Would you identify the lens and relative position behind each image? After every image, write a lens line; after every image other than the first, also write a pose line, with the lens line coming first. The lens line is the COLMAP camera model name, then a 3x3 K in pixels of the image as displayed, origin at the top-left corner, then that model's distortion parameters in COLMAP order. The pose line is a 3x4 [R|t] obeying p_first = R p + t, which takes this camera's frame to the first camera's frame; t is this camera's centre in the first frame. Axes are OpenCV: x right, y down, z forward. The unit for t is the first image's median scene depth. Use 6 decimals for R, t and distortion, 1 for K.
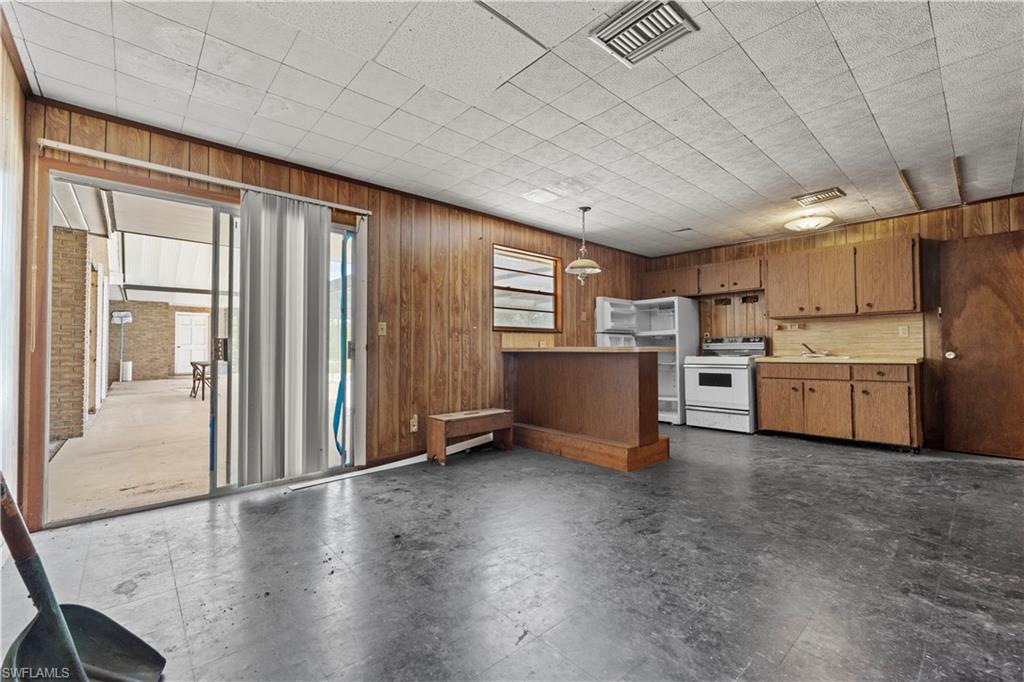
lens RADIAL K [[429.9, 0, 509.5], [0, 429.9, 341.0], [0, 0, 1]] dist [-0.009849, 0.000227]
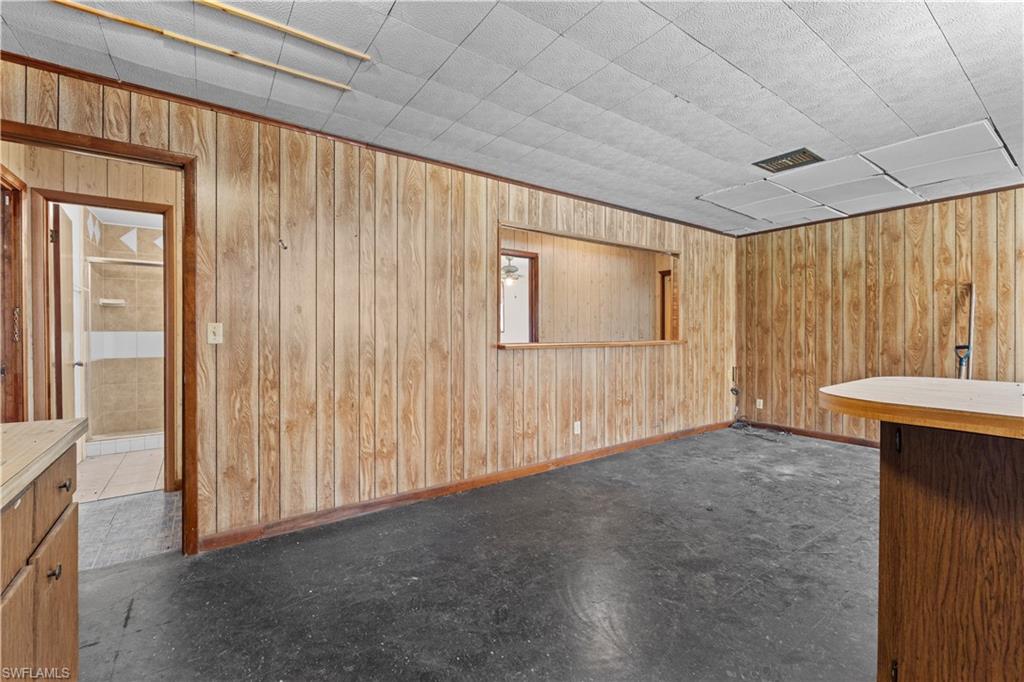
lens RADIAL K [[429.9, 0, 514.8], [0, 429.9, 332.7], [0, 0, 1]] dist [-0.009849, 0.000227]
pose [[-0.994292, 0.002566, 0.106664, 0.699811], [0.000772, 0.999858, -0.016863, -0.026488], [-0.106692, -0.016685, -0.994152, 1.622981]]
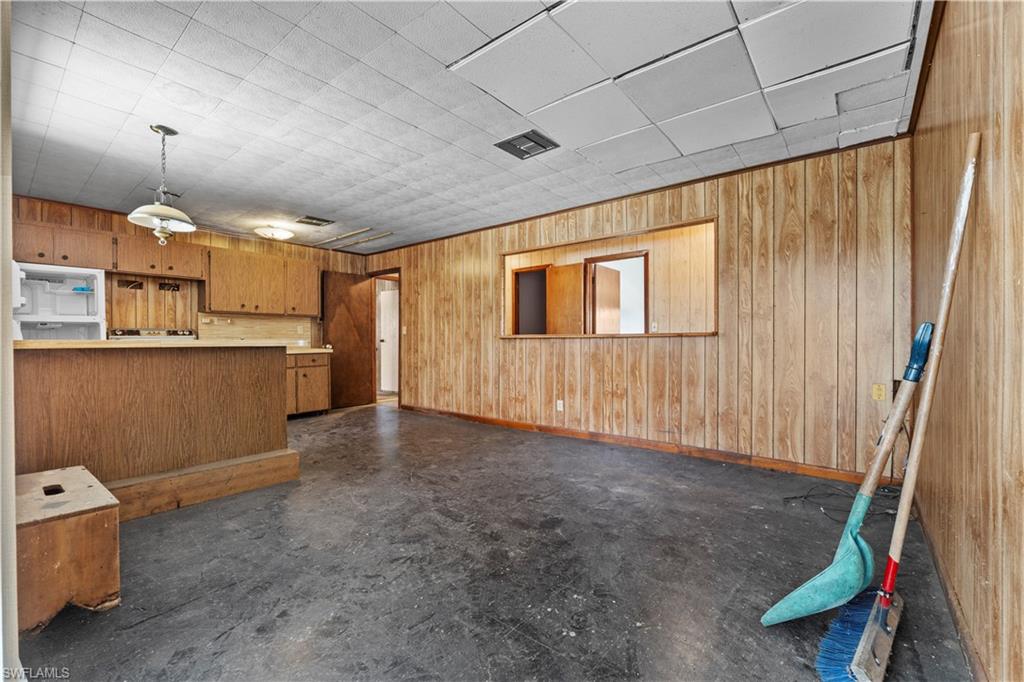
lens RADIAL K [[429.9, 0, 514.0], [0, 429.9, 342.8], [0, 0, 1]] dist [-0.009849, 0.000227]
pose [[-0.172446, -0.001084, 0.985018, -0.765609], [-0.015011, 0.999886, -0.001528, 0.015891], [-0.984905, -0.015050, -0.172443, 0.785657]]
